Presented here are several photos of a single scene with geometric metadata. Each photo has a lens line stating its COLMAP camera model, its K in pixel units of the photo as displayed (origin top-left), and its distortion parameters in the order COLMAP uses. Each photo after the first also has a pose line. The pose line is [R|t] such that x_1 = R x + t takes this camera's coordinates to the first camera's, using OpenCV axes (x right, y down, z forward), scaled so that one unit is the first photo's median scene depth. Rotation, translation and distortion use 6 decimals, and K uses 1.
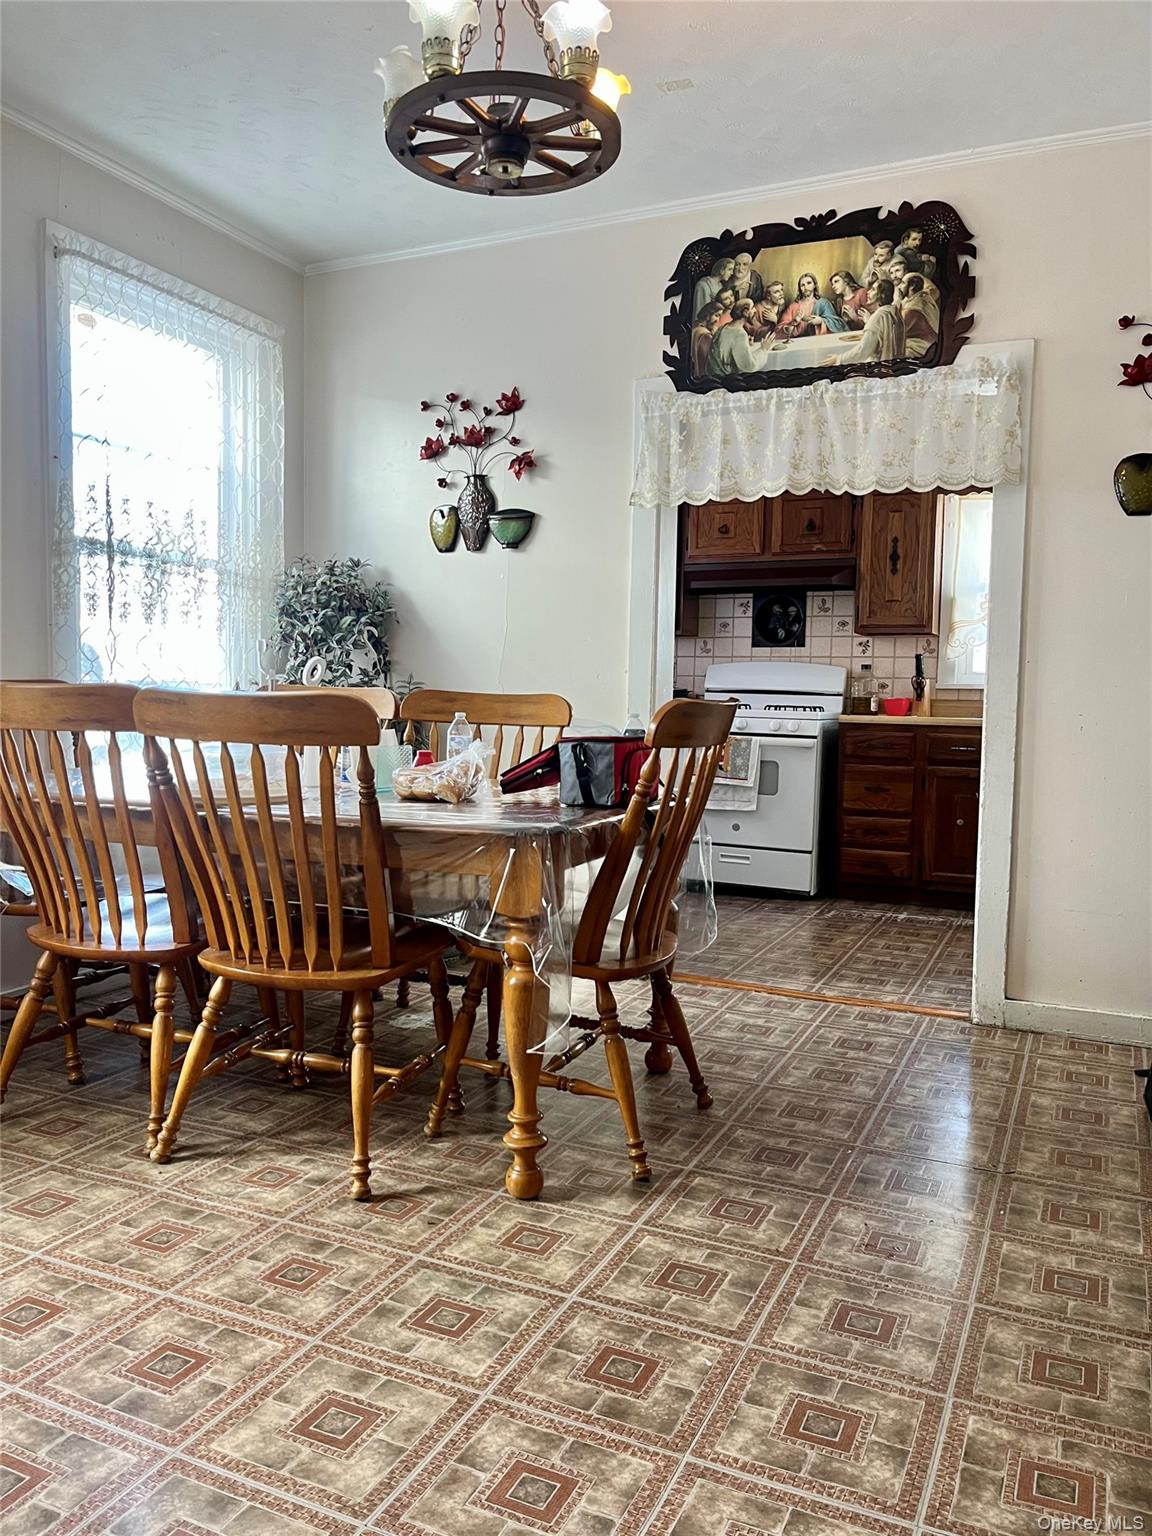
lens RADIAL K [[1154.9, 0, 578.2], [0, 1154.9, 758.6], [0, 0, 1]] dist [0.014762, -0.064805]
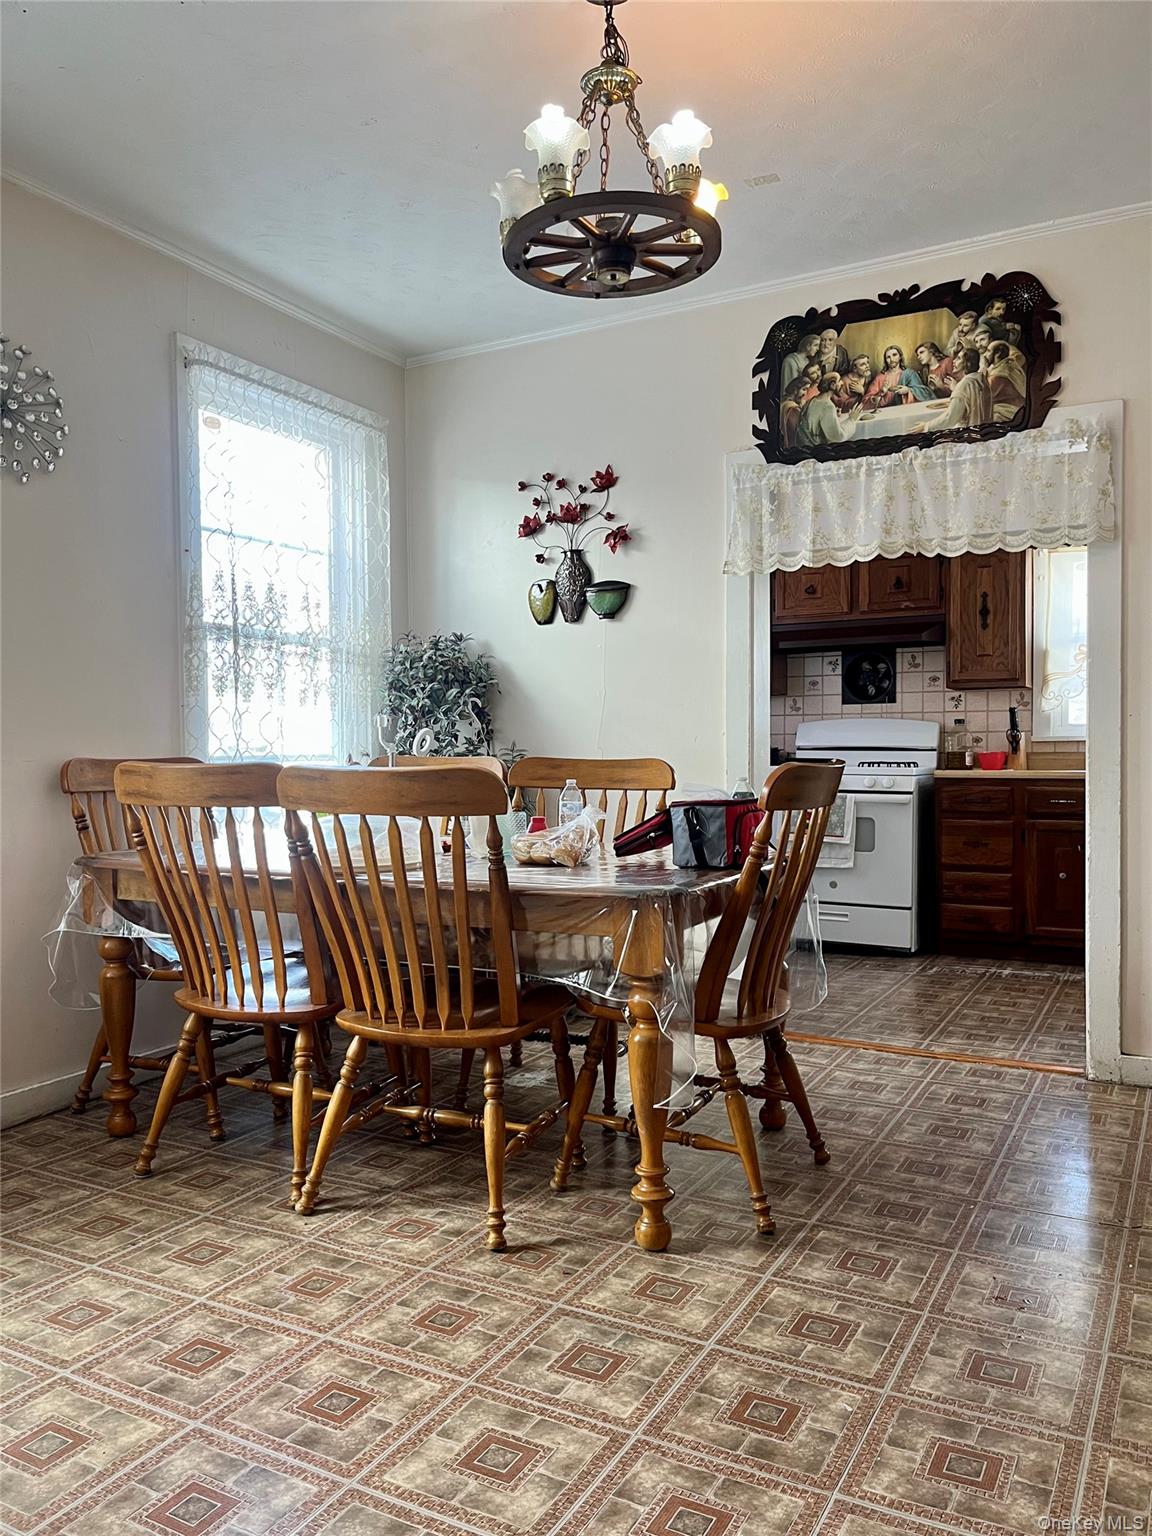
lens RADIAL K [[1154.9, 0, 565.4], [0, 1154.9, 765.2], [0, 0, 1]] dist [0.014762, -0.064805]
pose [[0.996638, -0.024878, -0.078068, -0.022723], [0.021346, 0.998725, -0.045756, -0.004927], [0.079106, 0.043935, 0.995898, -0.036496]]
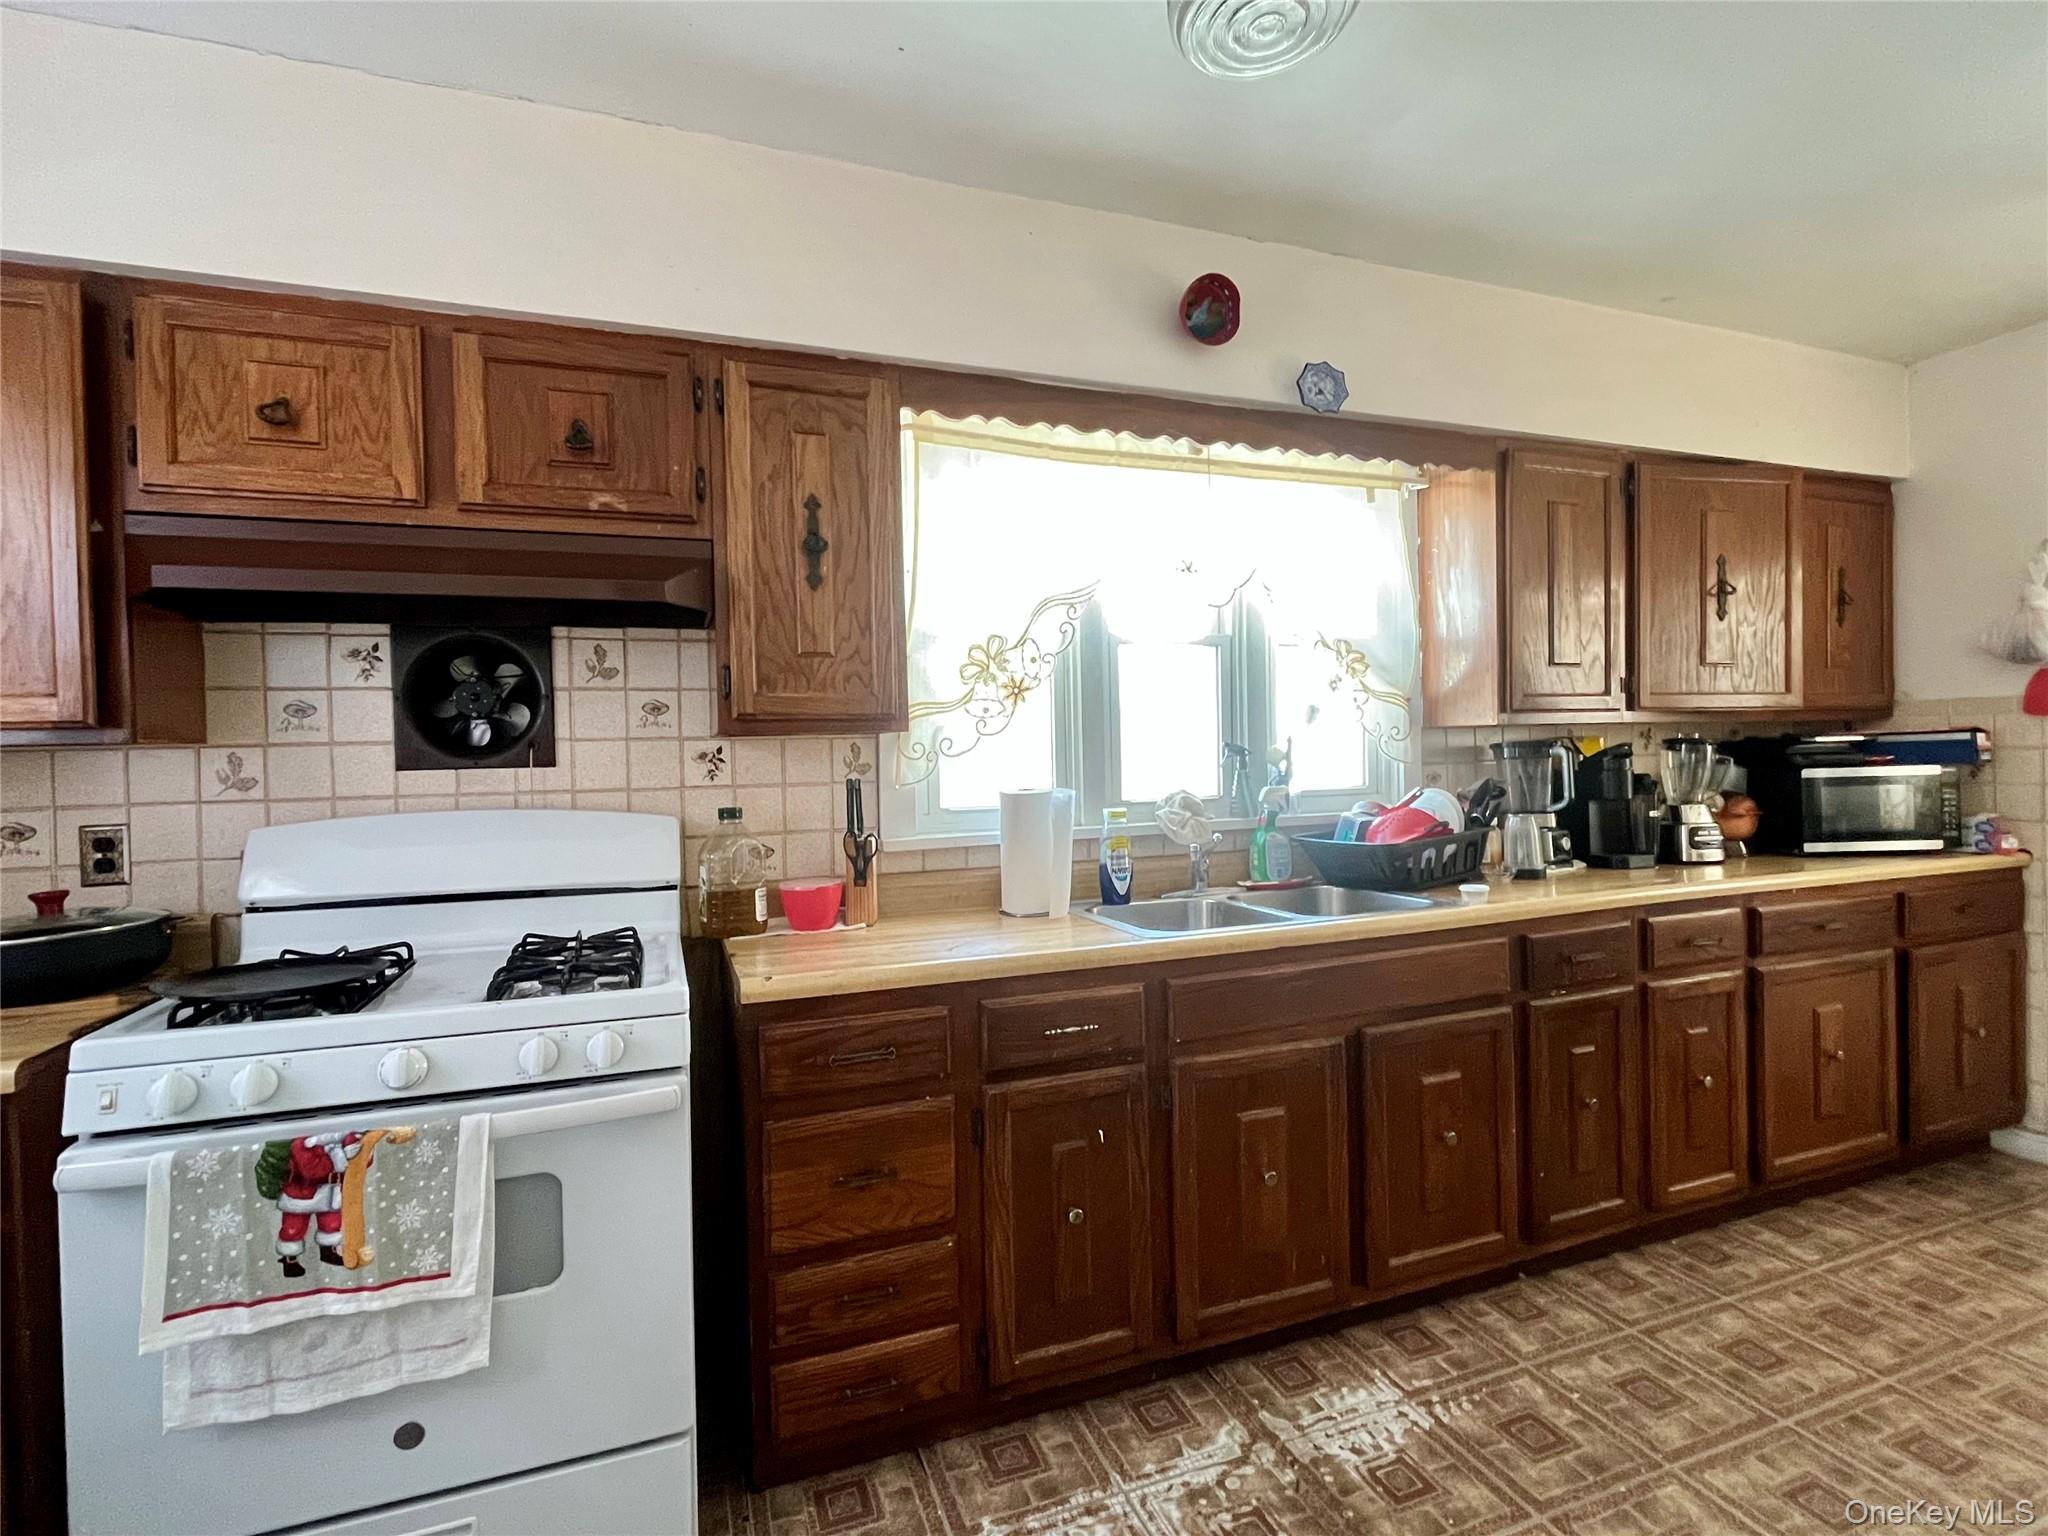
lens RADIAL K [[961.8, 0, 1006.5], [0, 961.8, 772.2], [0, 0, 1]] dist [-0.004225, -0.000189]
pose [[0.717717, -0.049588, 0.694567, 0.137481], [0.072591, 0.997355, -0.003805, -0.142998], [-0.692541, 0.053150, 0.719418, 1.144168]]
